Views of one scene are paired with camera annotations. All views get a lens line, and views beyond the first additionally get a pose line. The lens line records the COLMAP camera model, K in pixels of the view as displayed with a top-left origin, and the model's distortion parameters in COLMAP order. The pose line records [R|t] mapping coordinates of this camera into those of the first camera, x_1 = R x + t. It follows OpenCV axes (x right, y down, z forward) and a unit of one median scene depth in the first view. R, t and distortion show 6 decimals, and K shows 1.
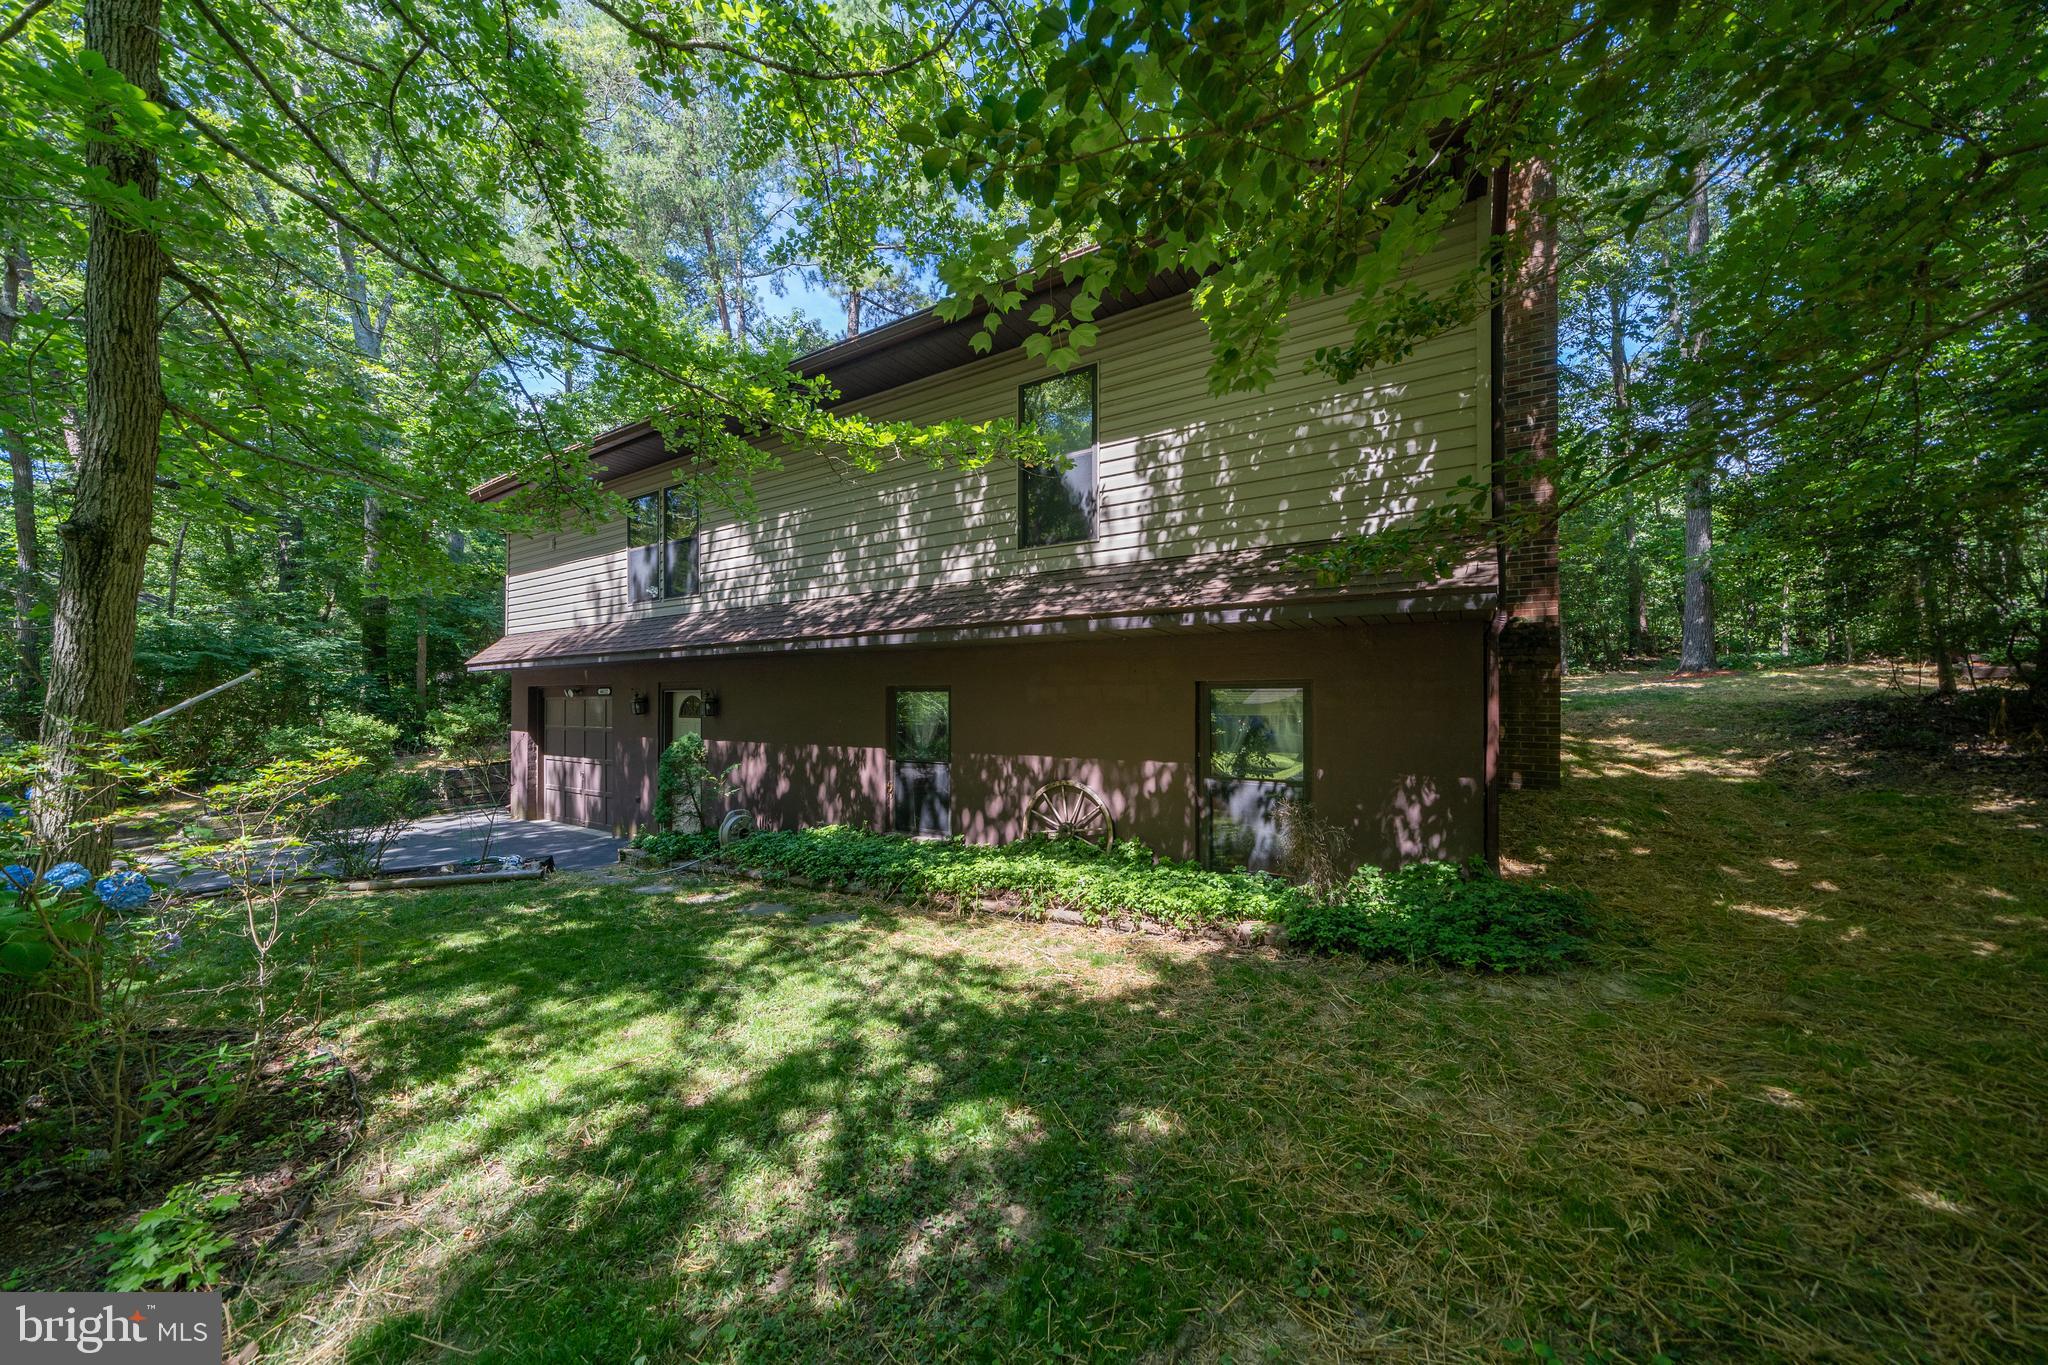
lens RADIAL K [[733.1, 0, 1006.1], [0, 733.1, 693.4], [0, 0, 1]] dist [-0.010560, 0.000244]
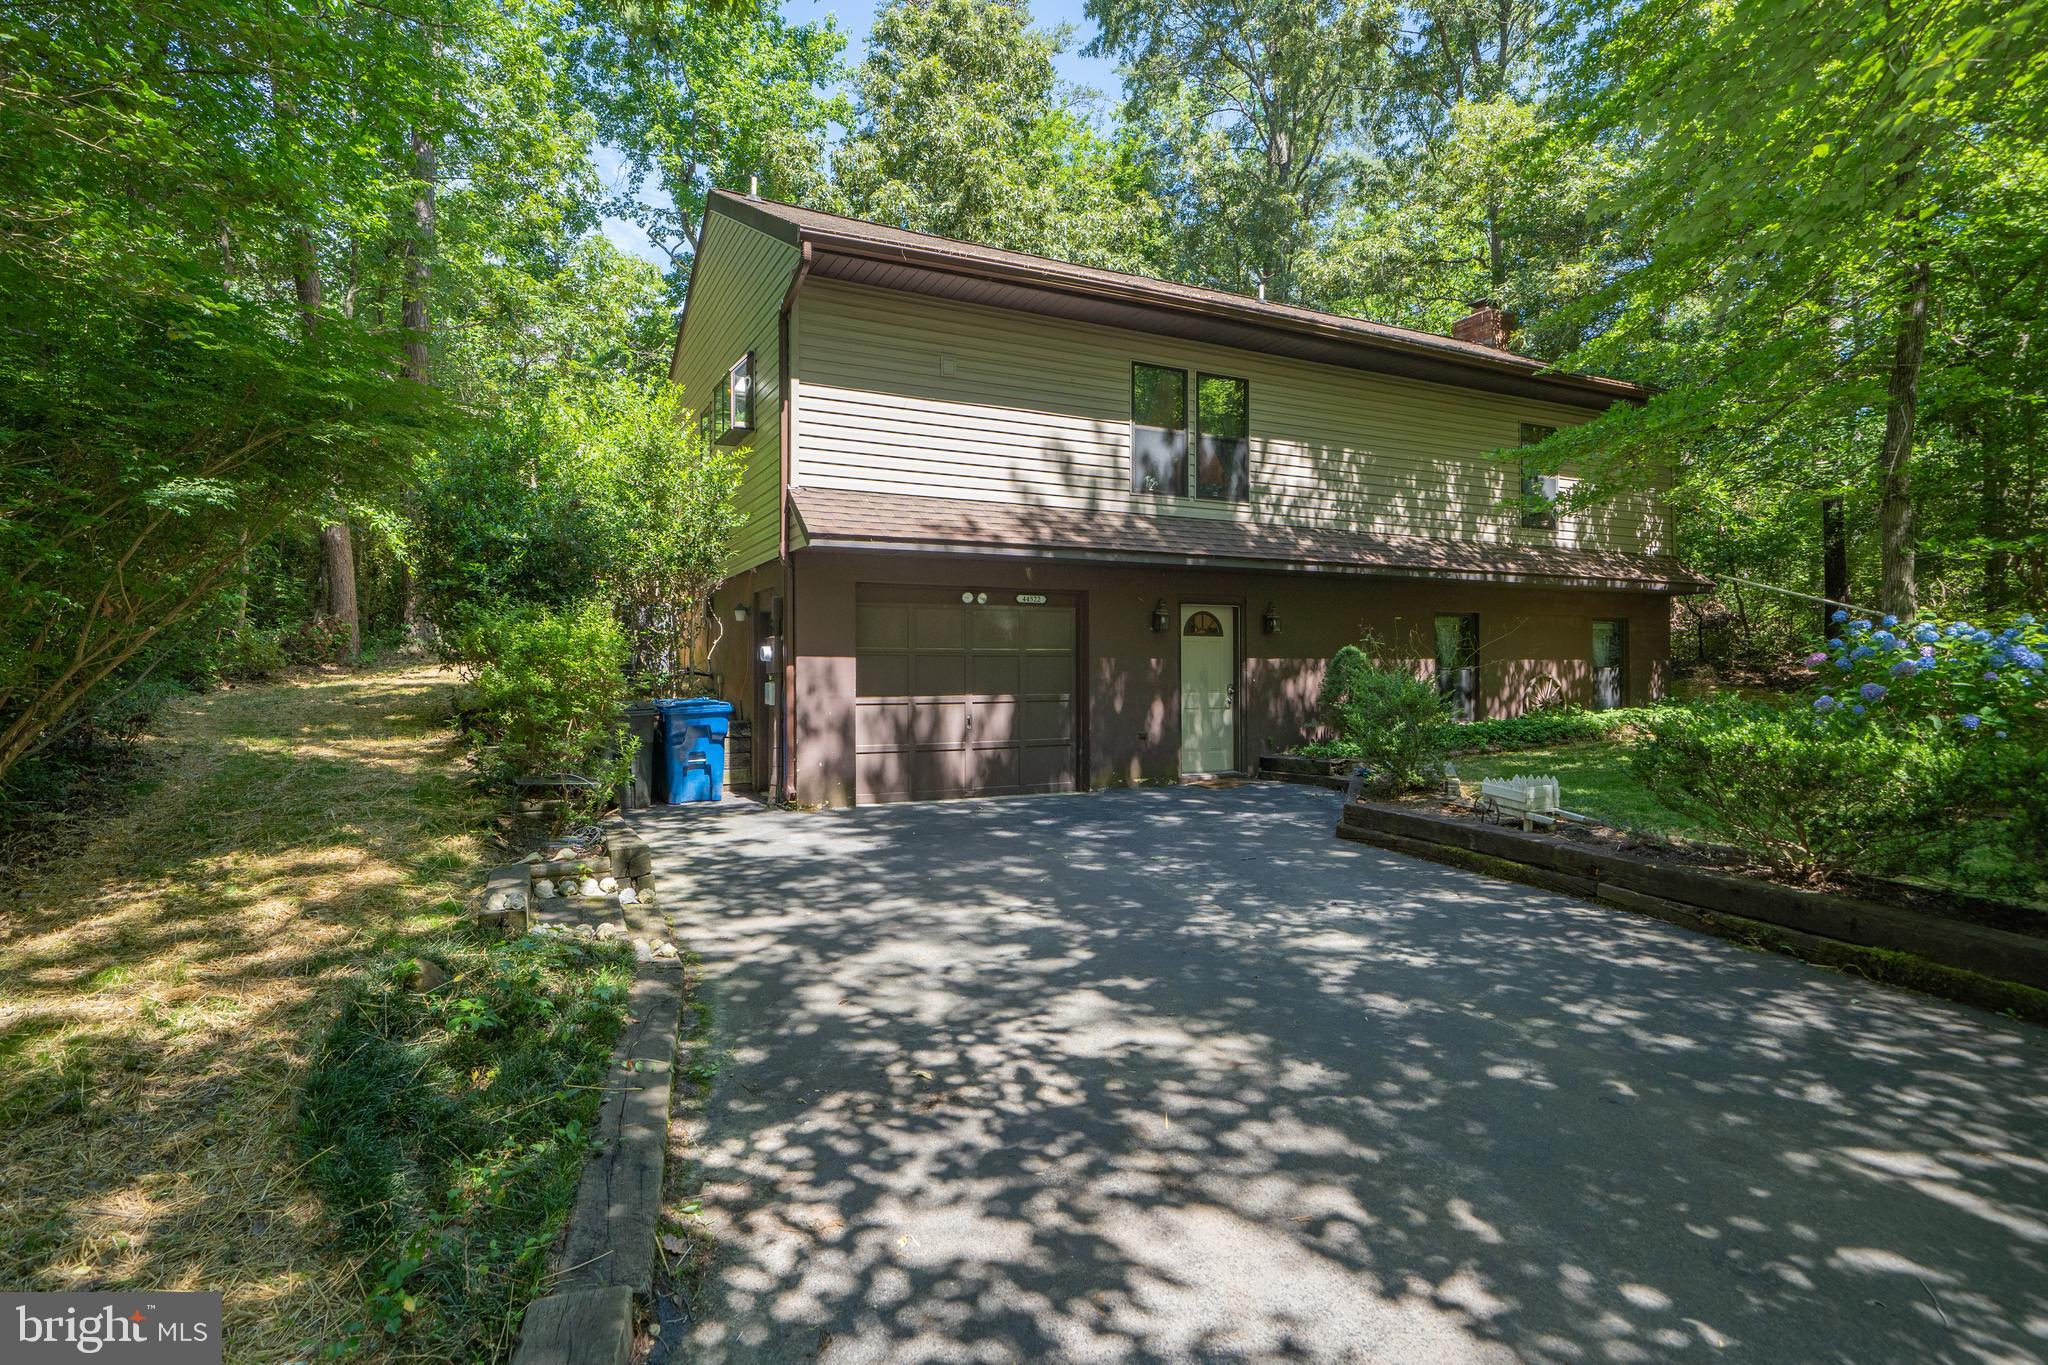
lens RADIAL K [[1127.9, 0, 1035.5], [0, 1127.9, 682.0], [0, 0, 1]] dist [0.001688, -0.000402]
pose [[0.458929, -0.005699, 0.888455, -2.363218], [-0.009815, 0.999886, 0.011483, 0.105258], [-0.888419, -0.013990, 0.458821, 0.737214]]
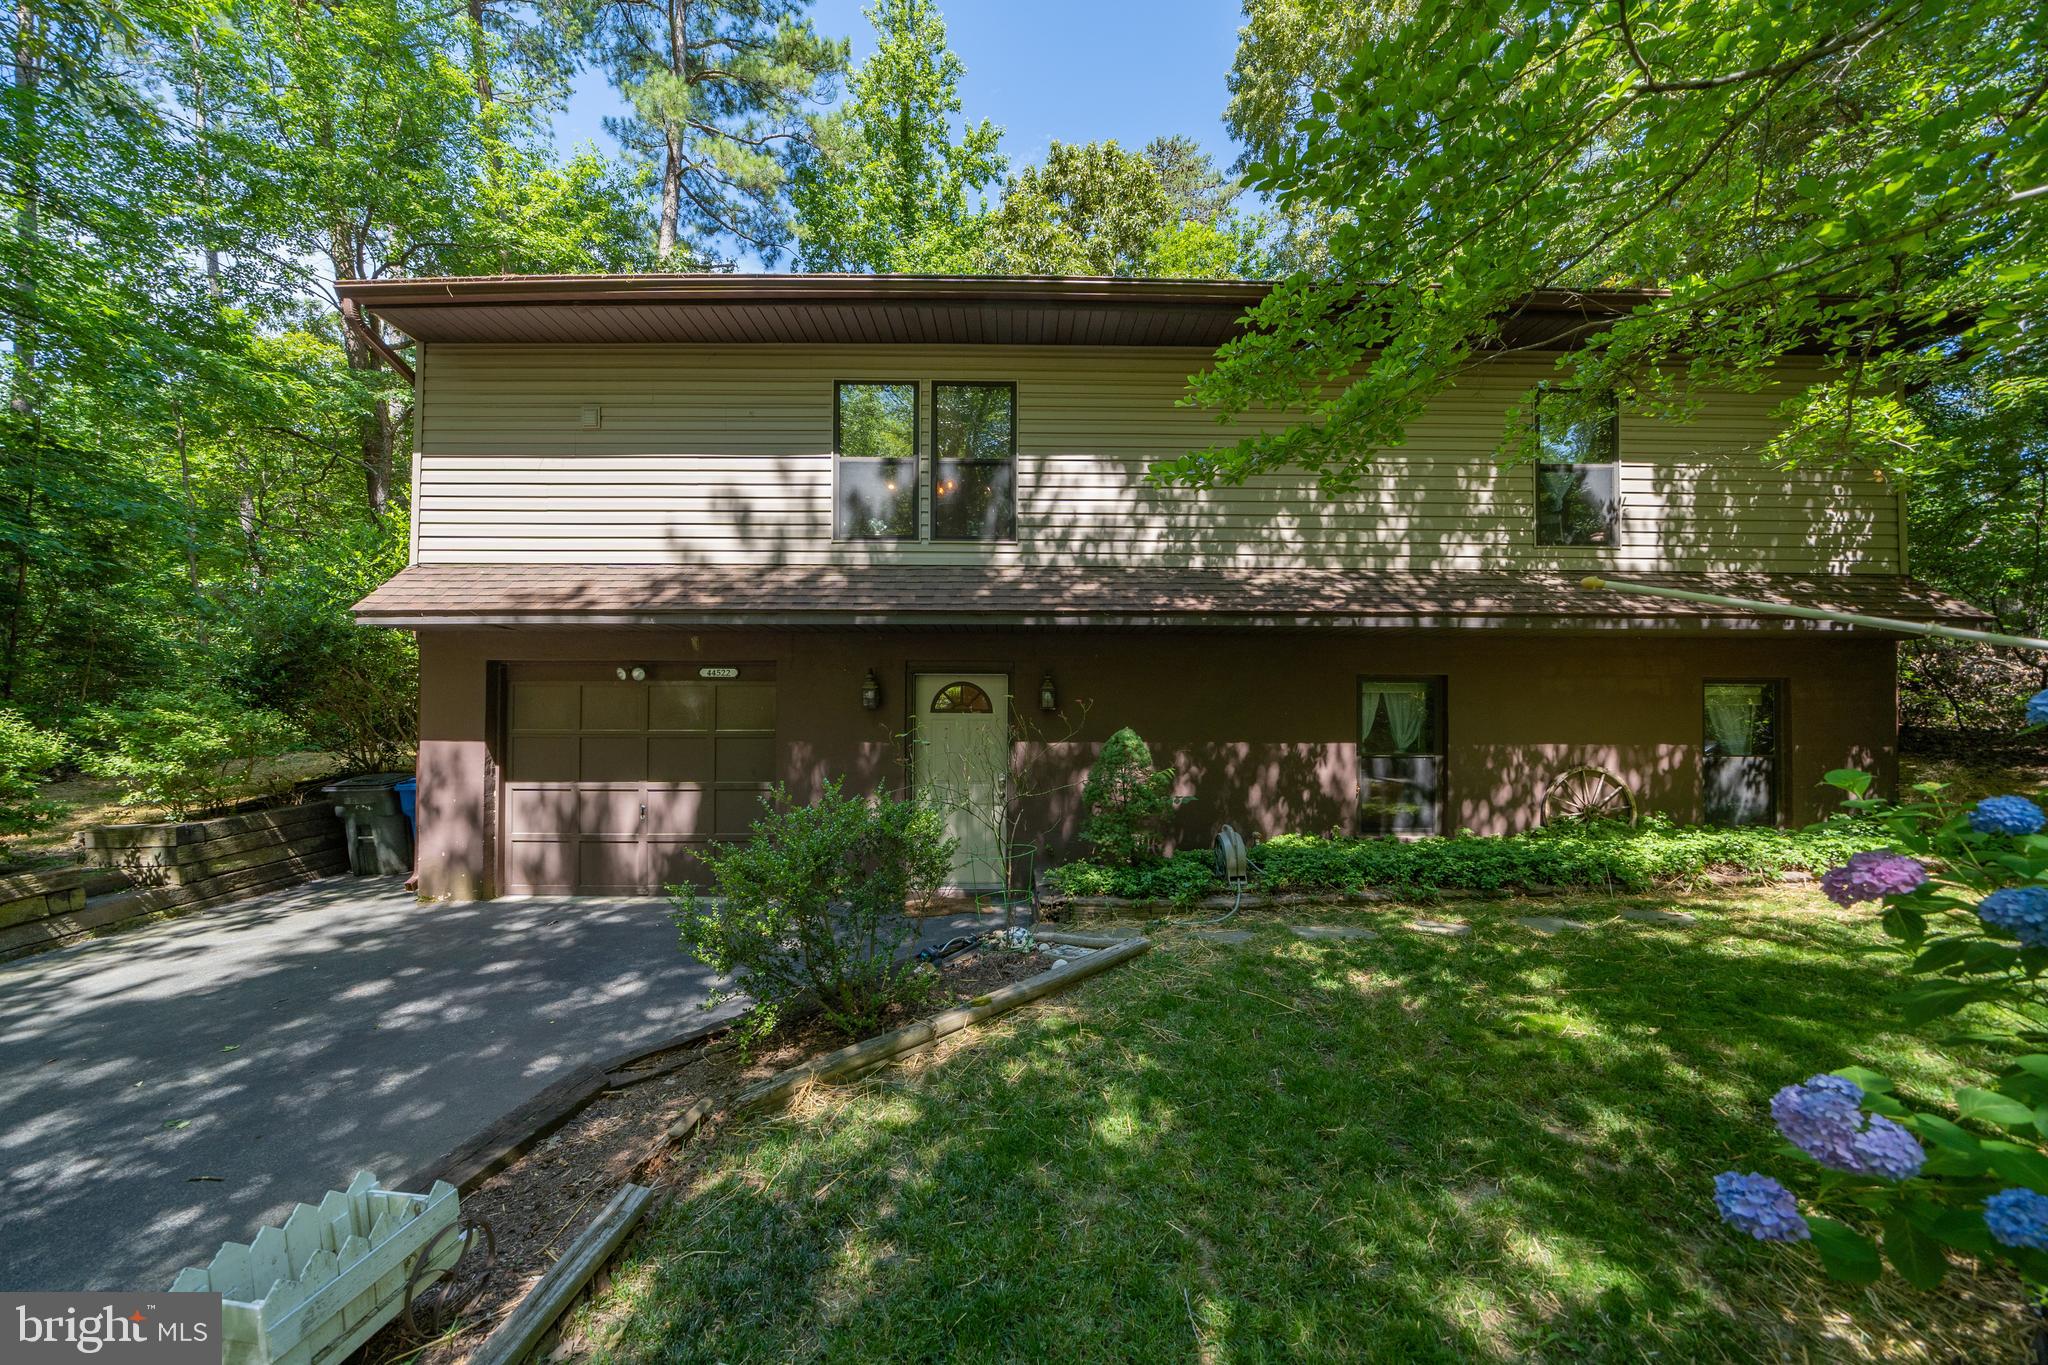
lens RADIAL K [[733.1, 0, 1034.1], [0, 733.1, 710.4], [0, 0, 1]] dist [-0.010560, 0.000244]
pose [[0.824333, 0.006916, 0.566063, -1.046548], [-0.012776, 0.999898, 0.006387, 0.036636], [-0.565961, -0.012497, 0.824337, 0.497855]]
